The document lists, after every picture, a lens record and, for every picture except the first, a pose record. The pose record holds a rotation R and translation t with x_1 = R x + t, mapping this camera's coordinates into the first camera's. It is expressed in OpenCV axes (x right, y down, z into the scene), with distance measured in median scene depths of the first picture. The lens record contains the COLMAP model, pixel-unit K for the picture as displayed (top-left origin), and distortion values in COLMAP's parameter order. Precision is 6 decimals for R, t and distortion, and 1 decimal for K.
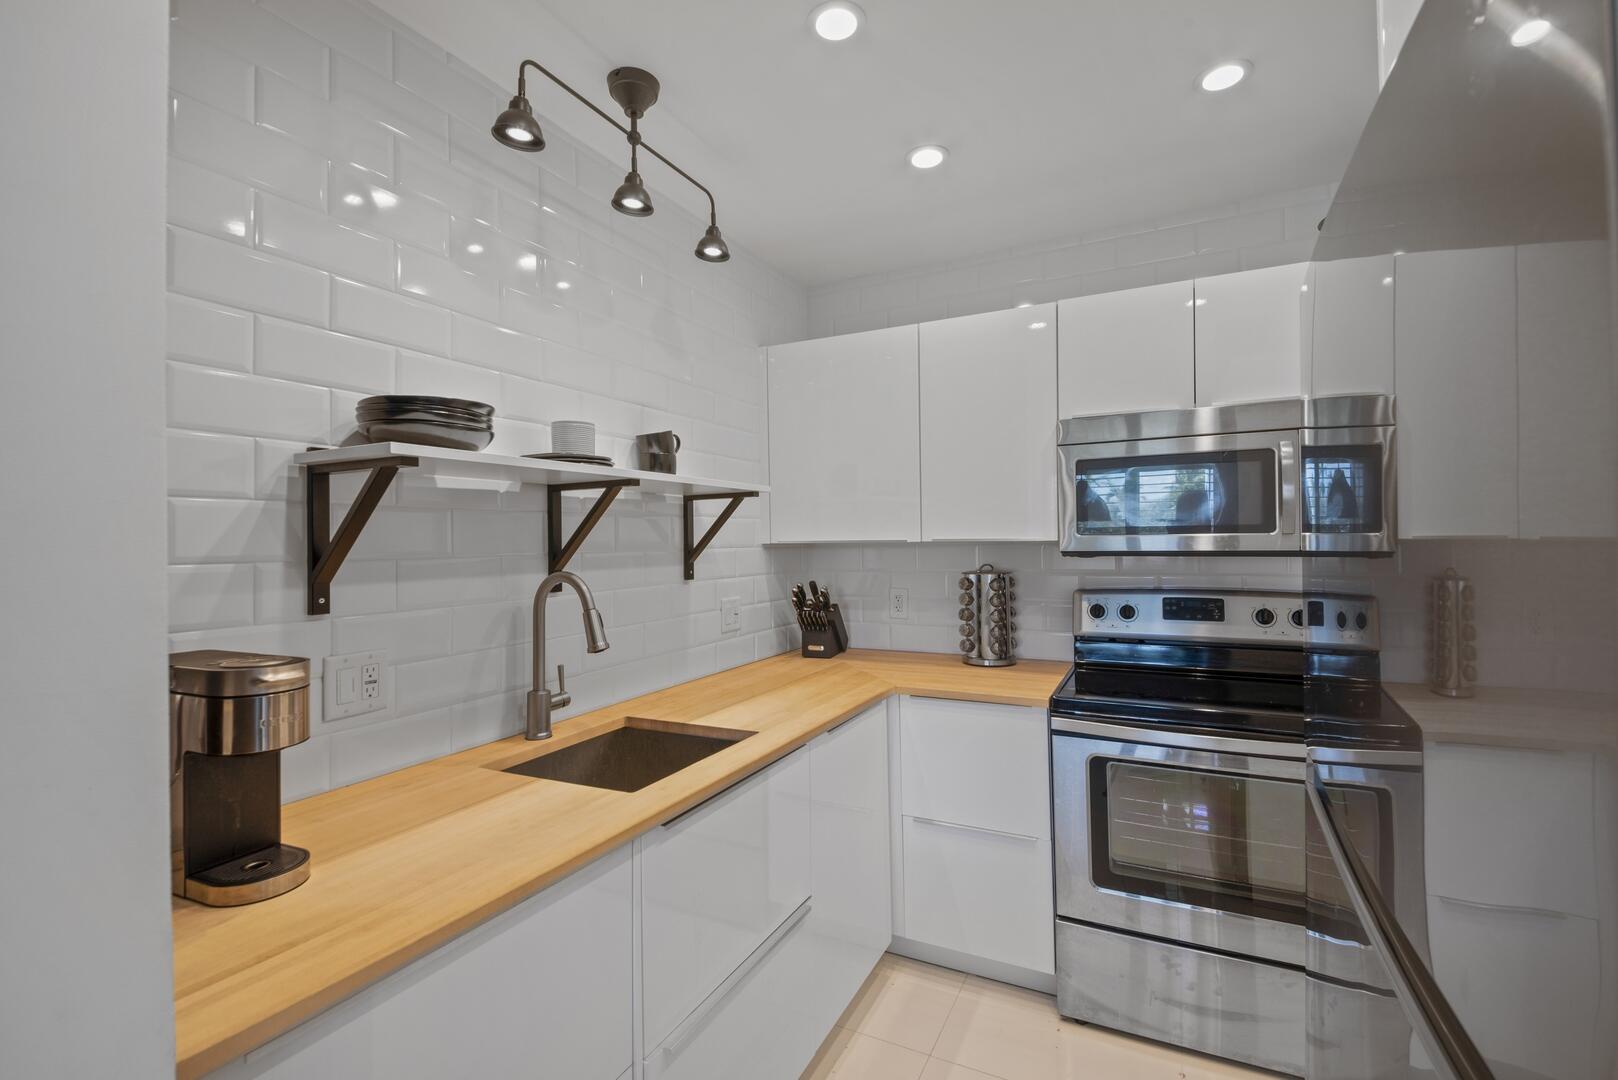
lens RADIAL K [[666.4, 0, 803.1], [0, 666.4, 539.8], [0, 0, 1]] dist [-0.011867, -0.001367]
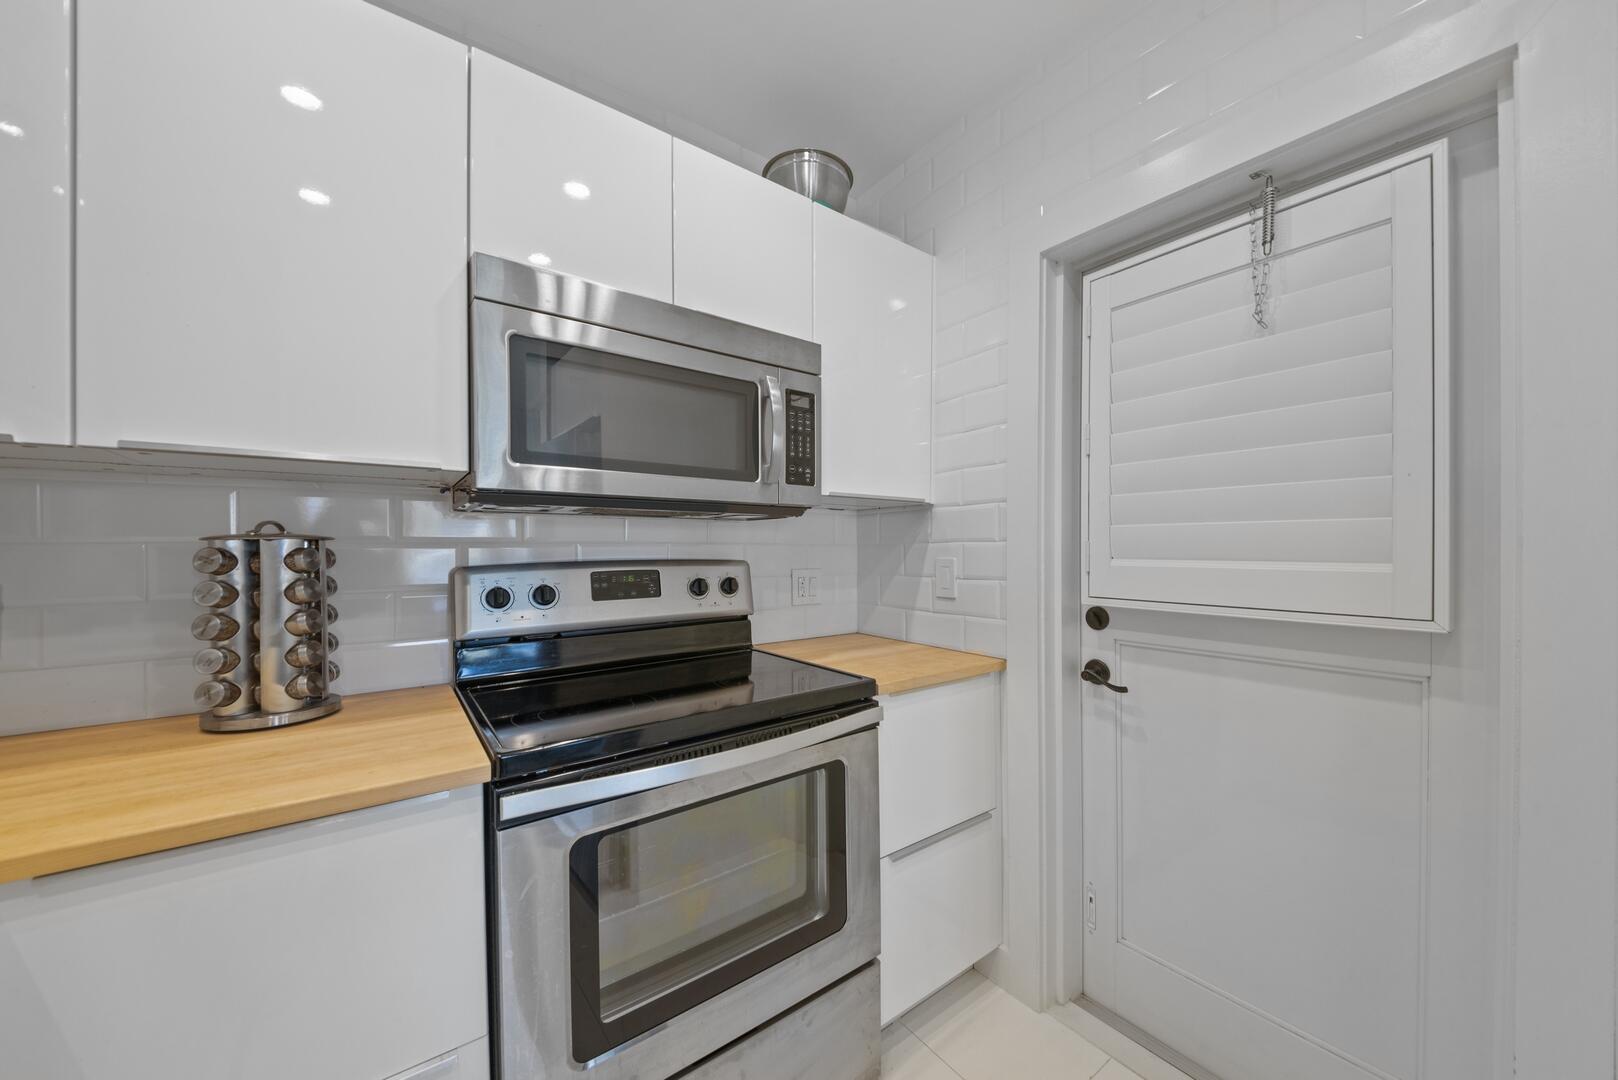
lens RADIAL K [[593.5, 0, 840.4], [0, 593.5, 556.0], [0, 0, 1]] dist [-0.003383, -0.001276]
pose [[0.419651, -0.005479, 0.907669, 0.057547], [-0.002639, 0.999970, 0.007257, 0.062867], [-0.907682, -0.005440, 0.419624, 0.464114]]
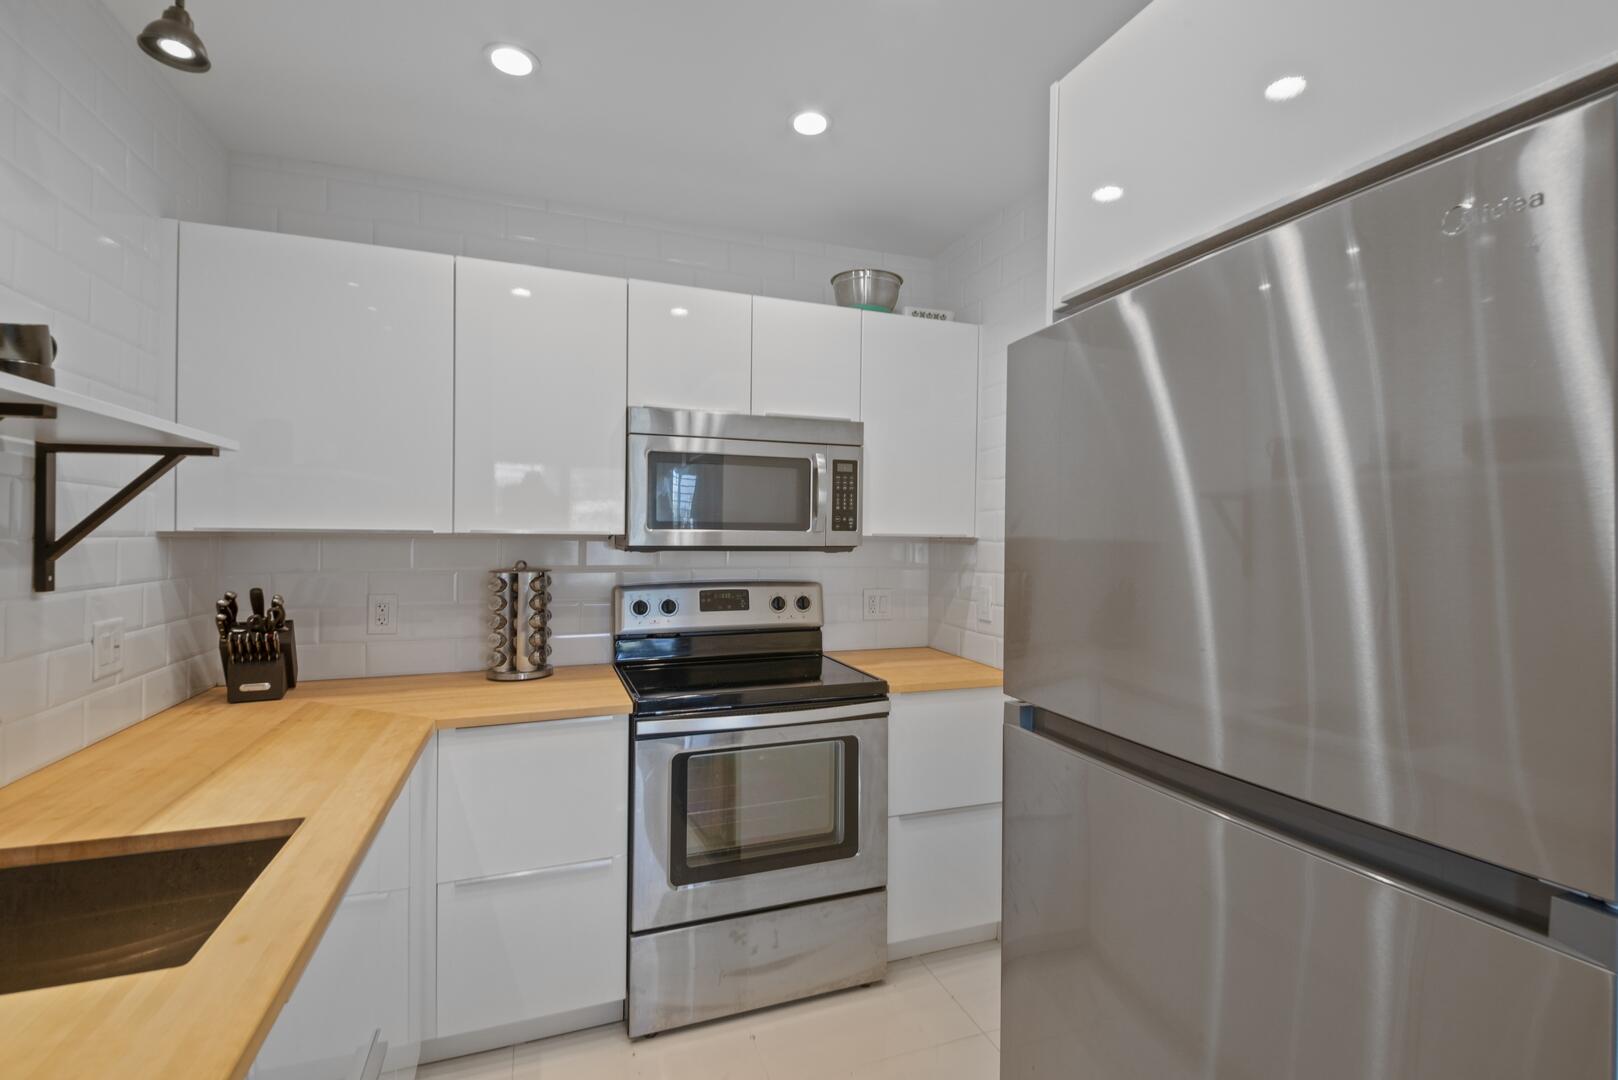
lens RADIAL K [[739.0, 0, 814.5], [0, 739.0, 538.1], [0, 0, 1]] dist [-0.010568, -0.005003]
pose [[0.670071, 0.012646, 0.742190, -0.189428], [-0.017500, 0.999846, -0.001237, 0.003153], [-0.742091, -0.012160, 0.670189, 0.098094]]
